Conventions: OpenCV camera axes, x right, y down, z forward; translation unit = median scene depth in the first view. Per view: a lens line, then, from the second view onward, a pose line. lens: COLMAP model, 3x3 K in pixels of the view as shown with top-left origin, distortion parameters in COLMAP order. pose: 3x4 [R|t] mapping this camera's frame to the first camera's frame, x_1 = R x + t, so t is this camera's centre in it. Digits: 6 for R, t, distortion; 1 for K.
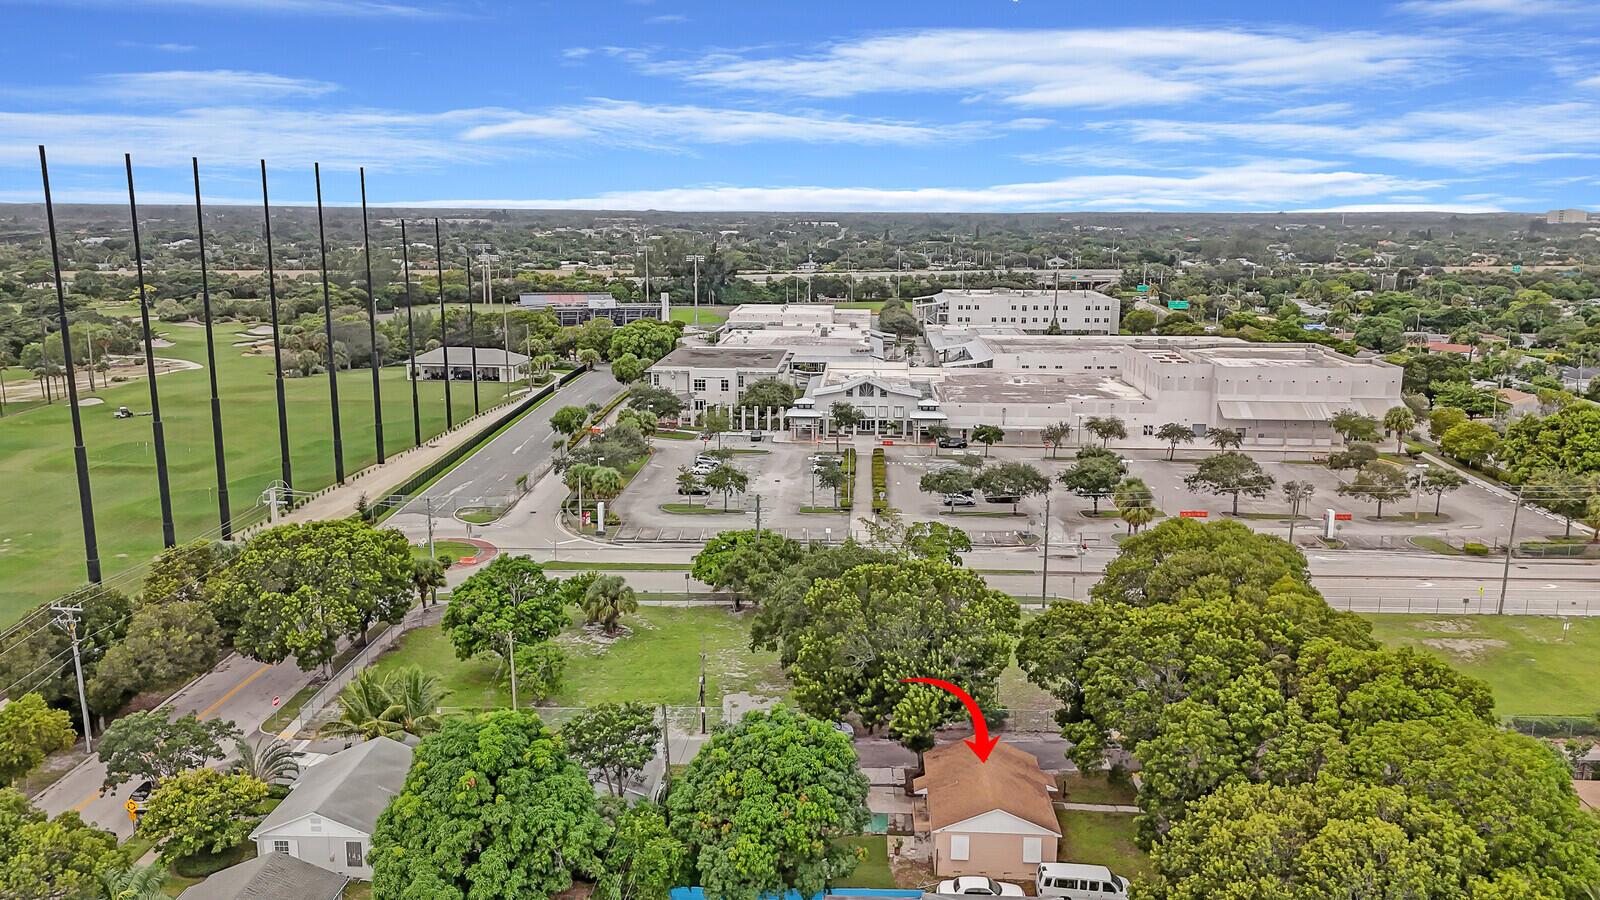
lens RADIAL K [[1138.7, 0, 797.9], [0, 1138.7, 448.6], [0, 0, 1]] dist [0.009477, 0.000772]
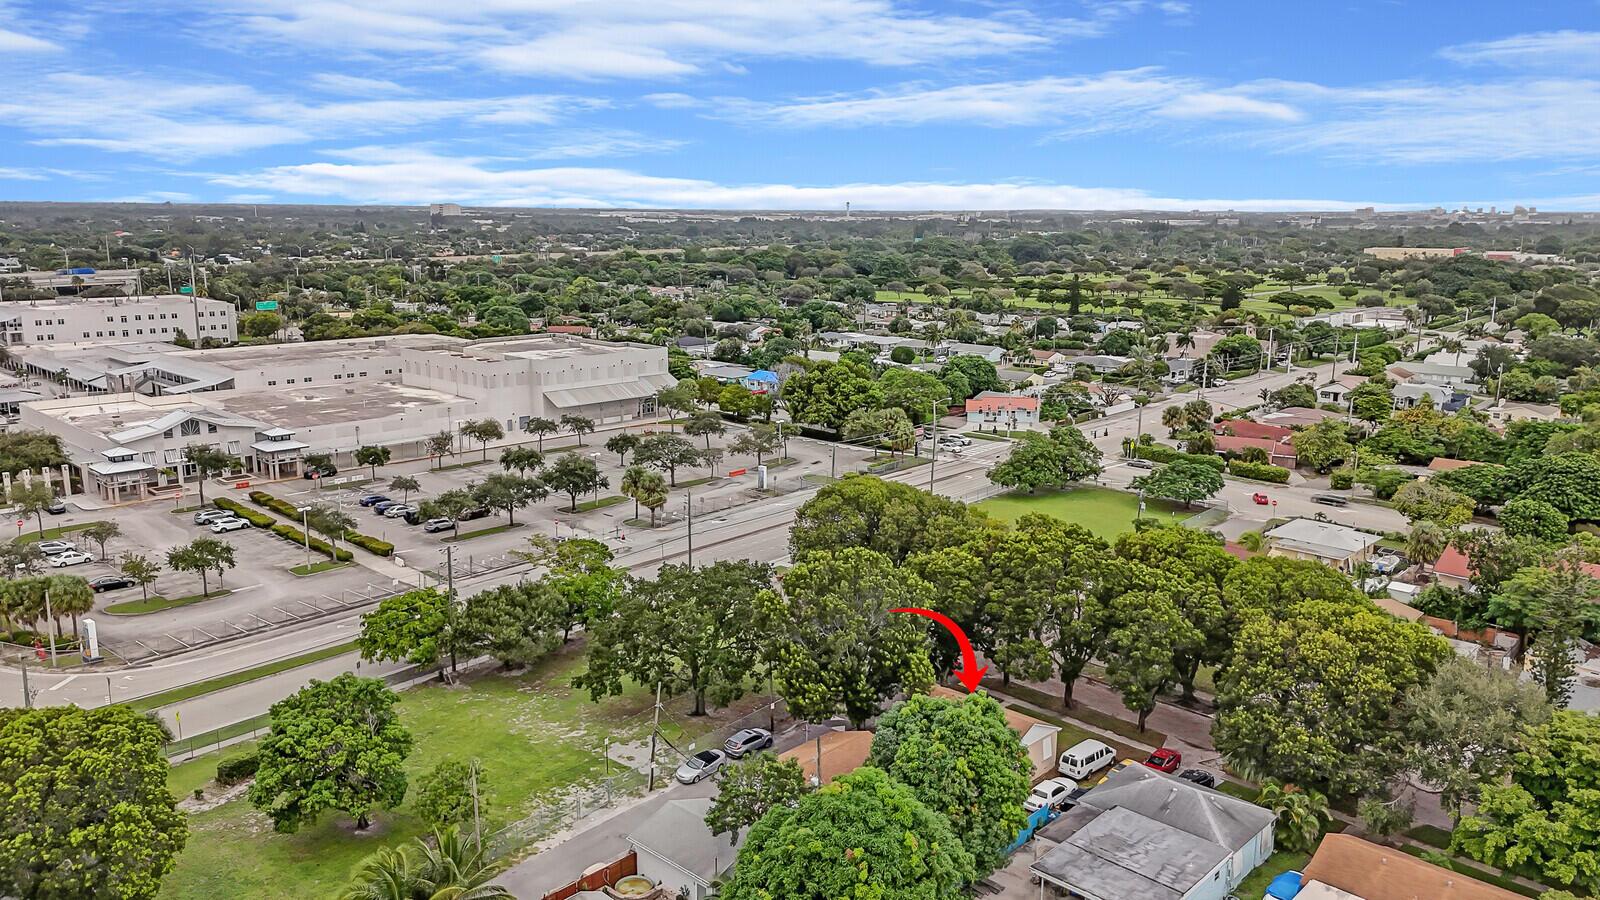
lens RADIAL K [[1138.7, 0, 800.2], [0, 1138.7, 449.5], [0, 0, 1]] dist [0.009477, 0.000772]
pose [[0.646161, -0.151452, 0.748022, -0.222869], [0.146020, 0.986539, 0.073609, -0.025637], [-0.749102, 0.061663, 0.659579, 0.093987]]
